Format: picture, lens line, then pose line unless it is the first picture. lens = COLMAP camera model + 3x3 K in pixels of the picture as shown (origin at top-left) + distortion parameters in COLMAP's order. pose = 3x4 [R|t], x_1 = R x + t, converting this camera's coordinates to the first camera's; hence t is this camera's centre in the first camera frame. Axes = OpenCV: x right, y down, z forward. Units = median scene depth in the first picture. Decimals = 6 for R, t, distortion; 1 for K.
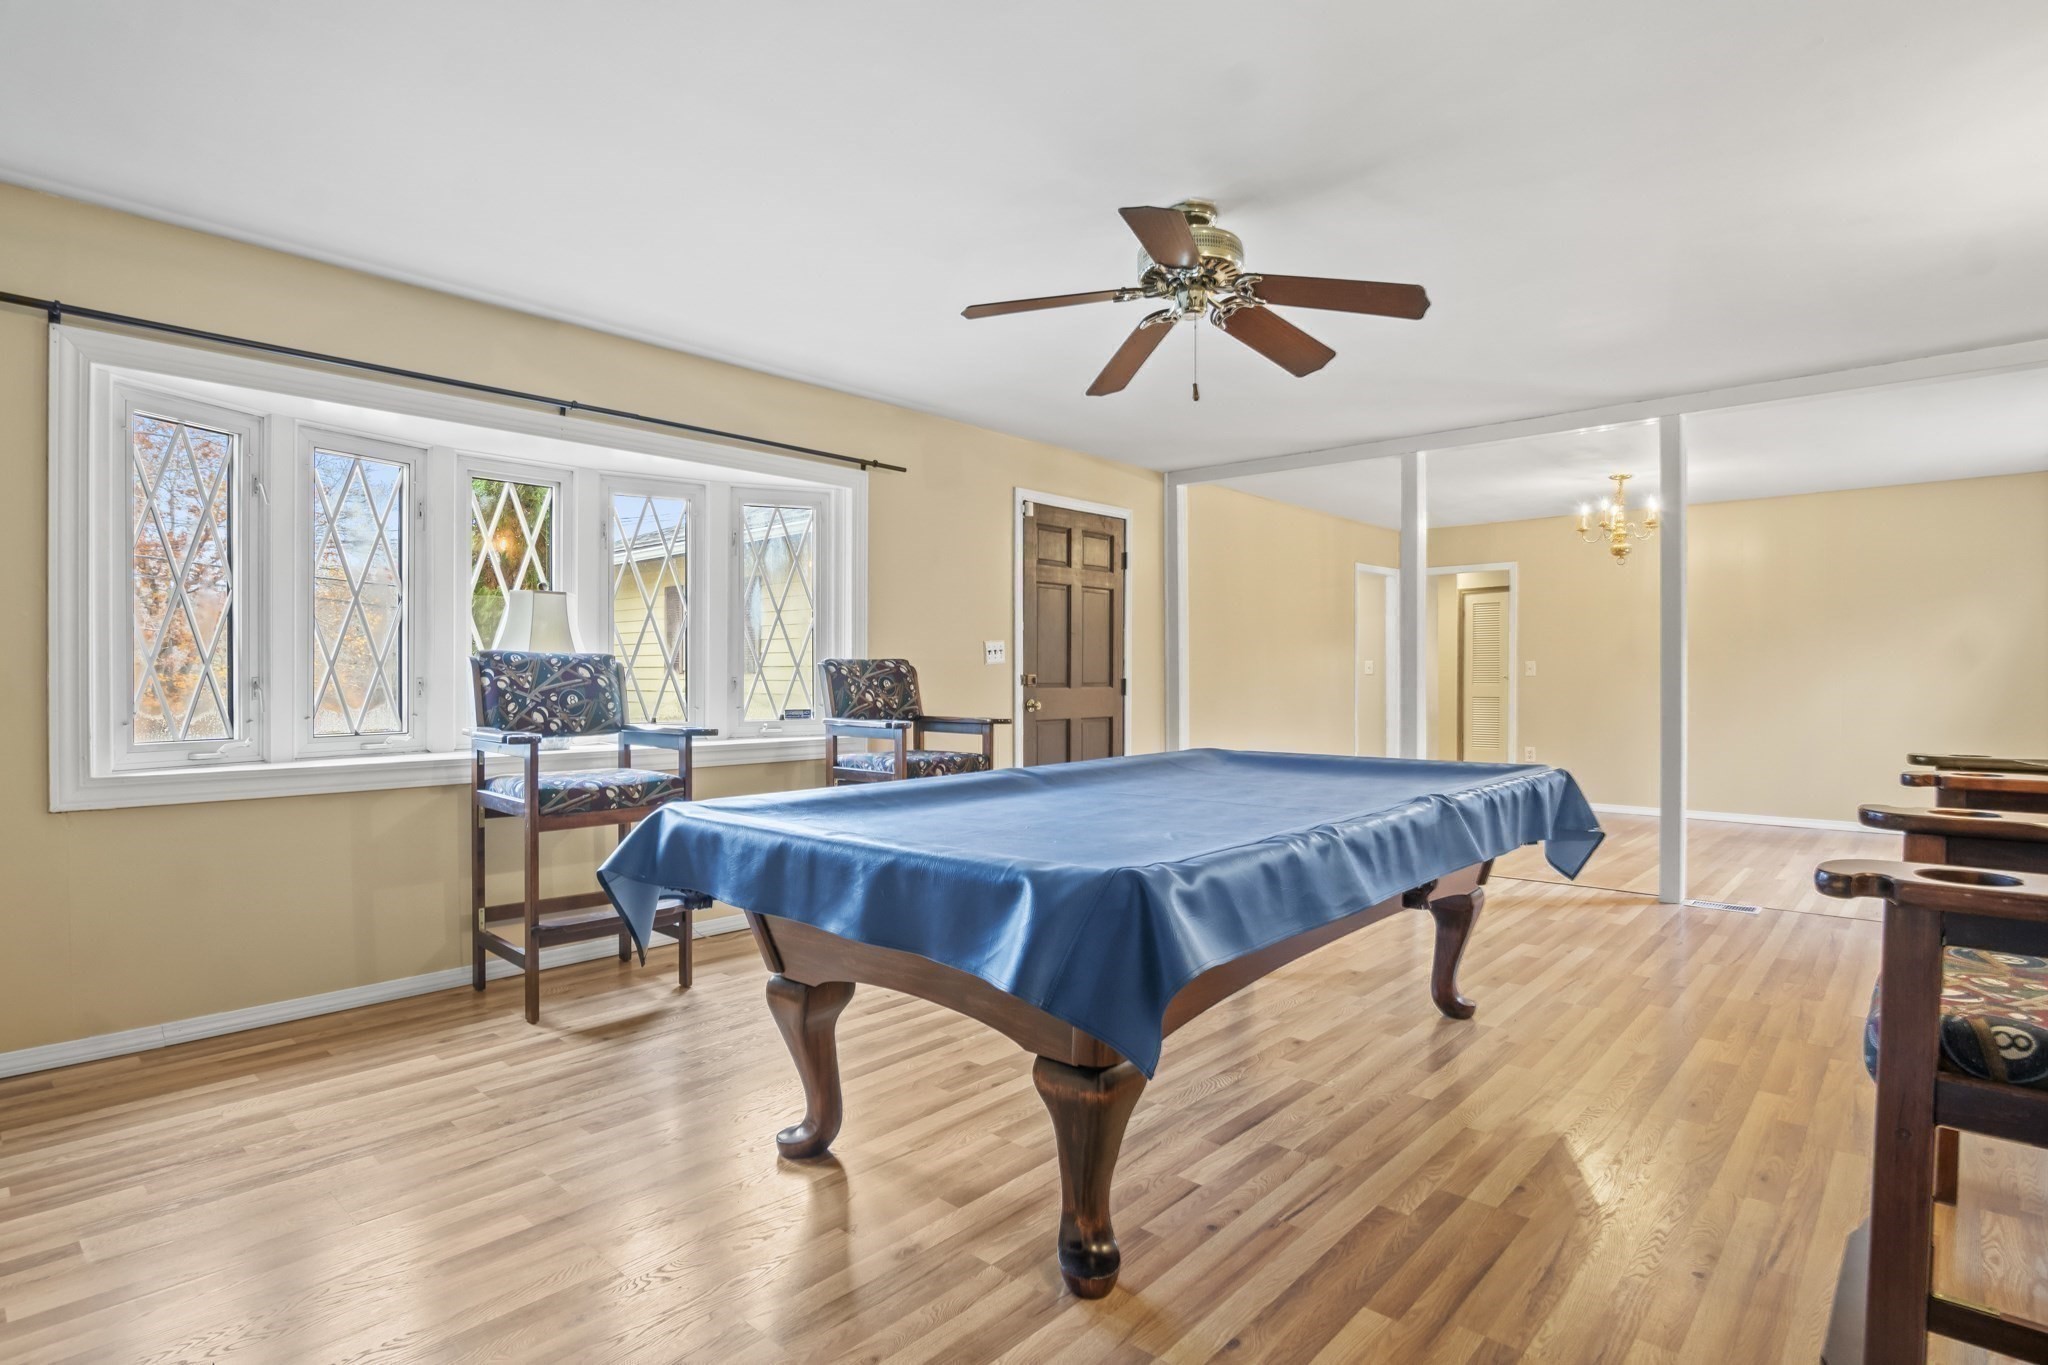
lens RADIAL K [[1026.8, 0, 1035.2], [0, 1026.8, 690.9], [0, 0, 1]] dist [-0.022584, -0.000152]
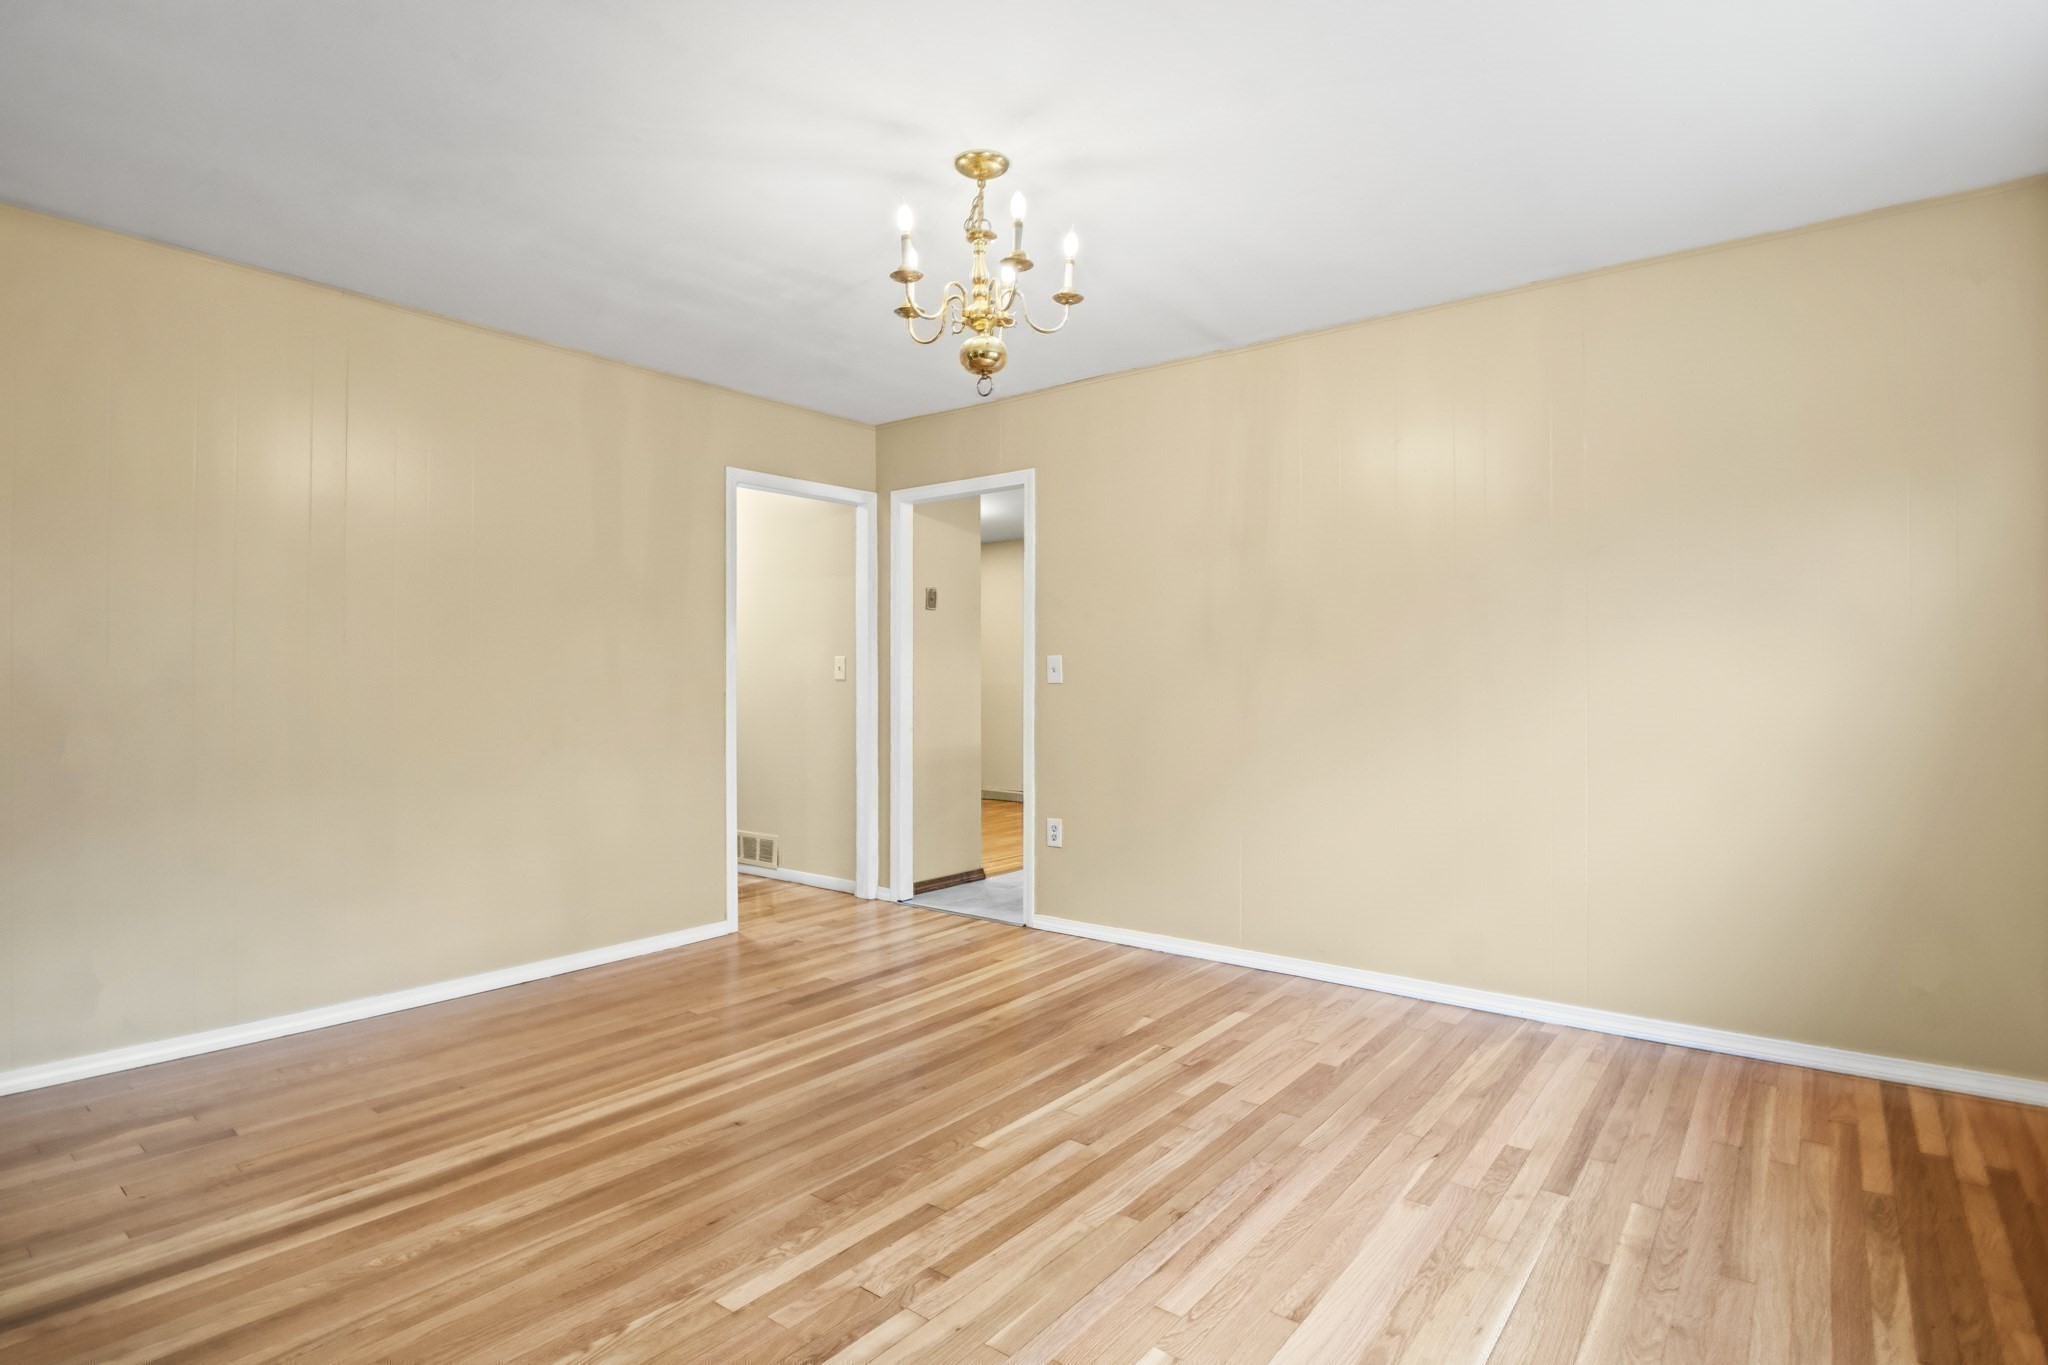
lens RADIAL K [[1009.3, 0, 1028.3], [0, 1009.3, 676.9], [0, 0, 1]] dist [-0.014250, -0.000141]
pose [[0.997867, -0.000122, 0.065278, 0.672287], [0.001267, 0.999846, -0.017509, -0.014143], [-0.065266, 0.017555, 0.997713, 0.747062]]
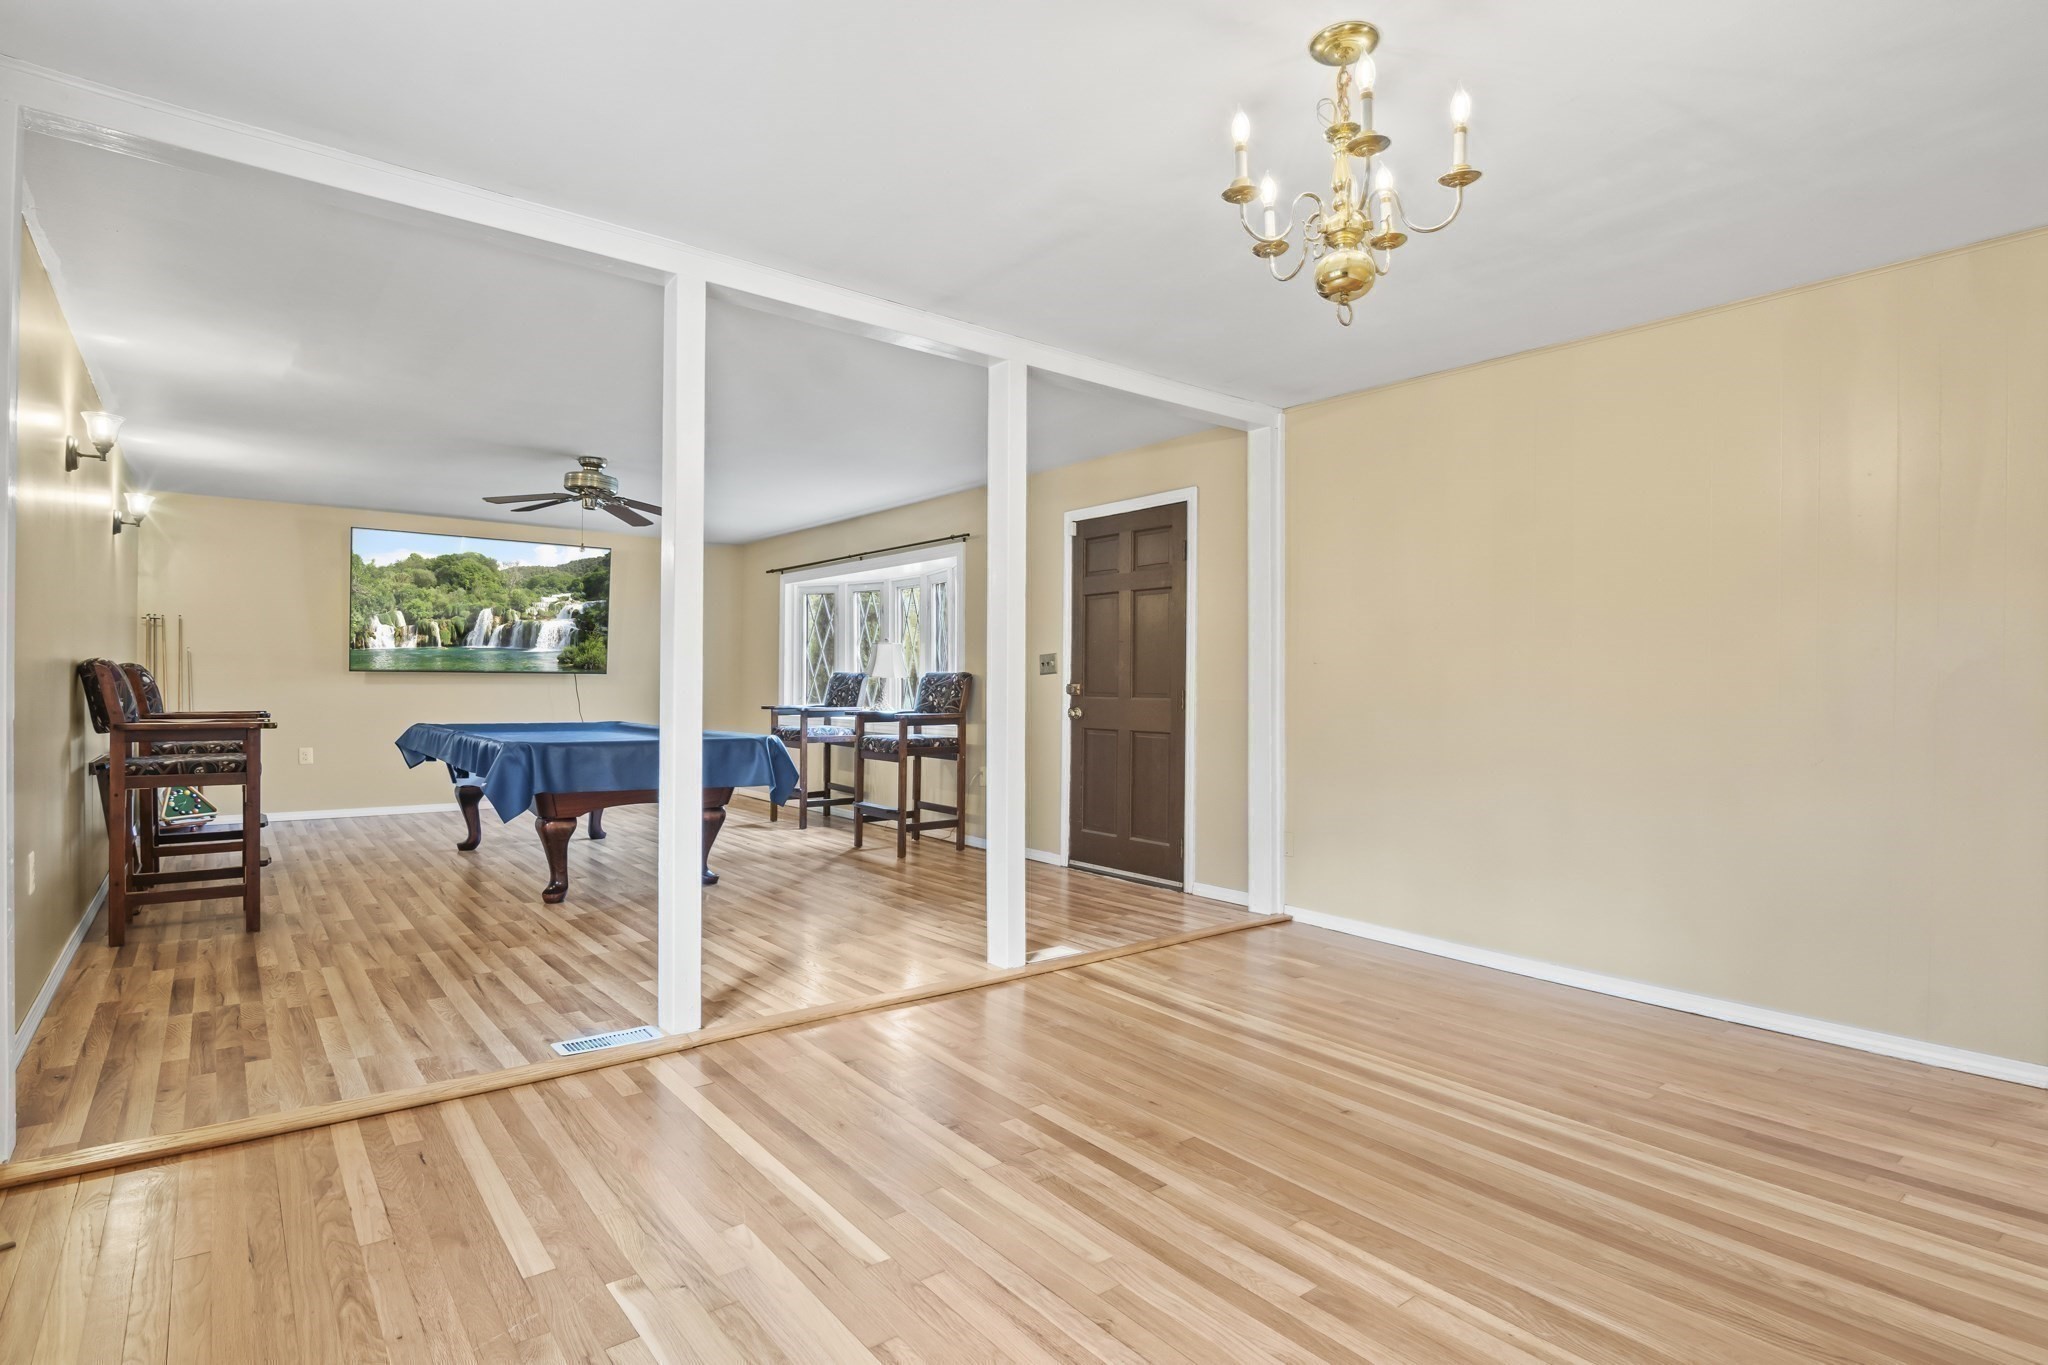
lens RADIAL K [[1026.8, 0, 1035.2], [0, 1026.8, 690.9], [0, 0, 1]] dist [-0.022584, -0.000152]
pose [[-0.160505, 0.003166, -0.987030, 1.053155], [-0.021043, 0.999757, 0.006628, -0.014810], [0.986811, 0.021834, -0.160399, 1.136994]]
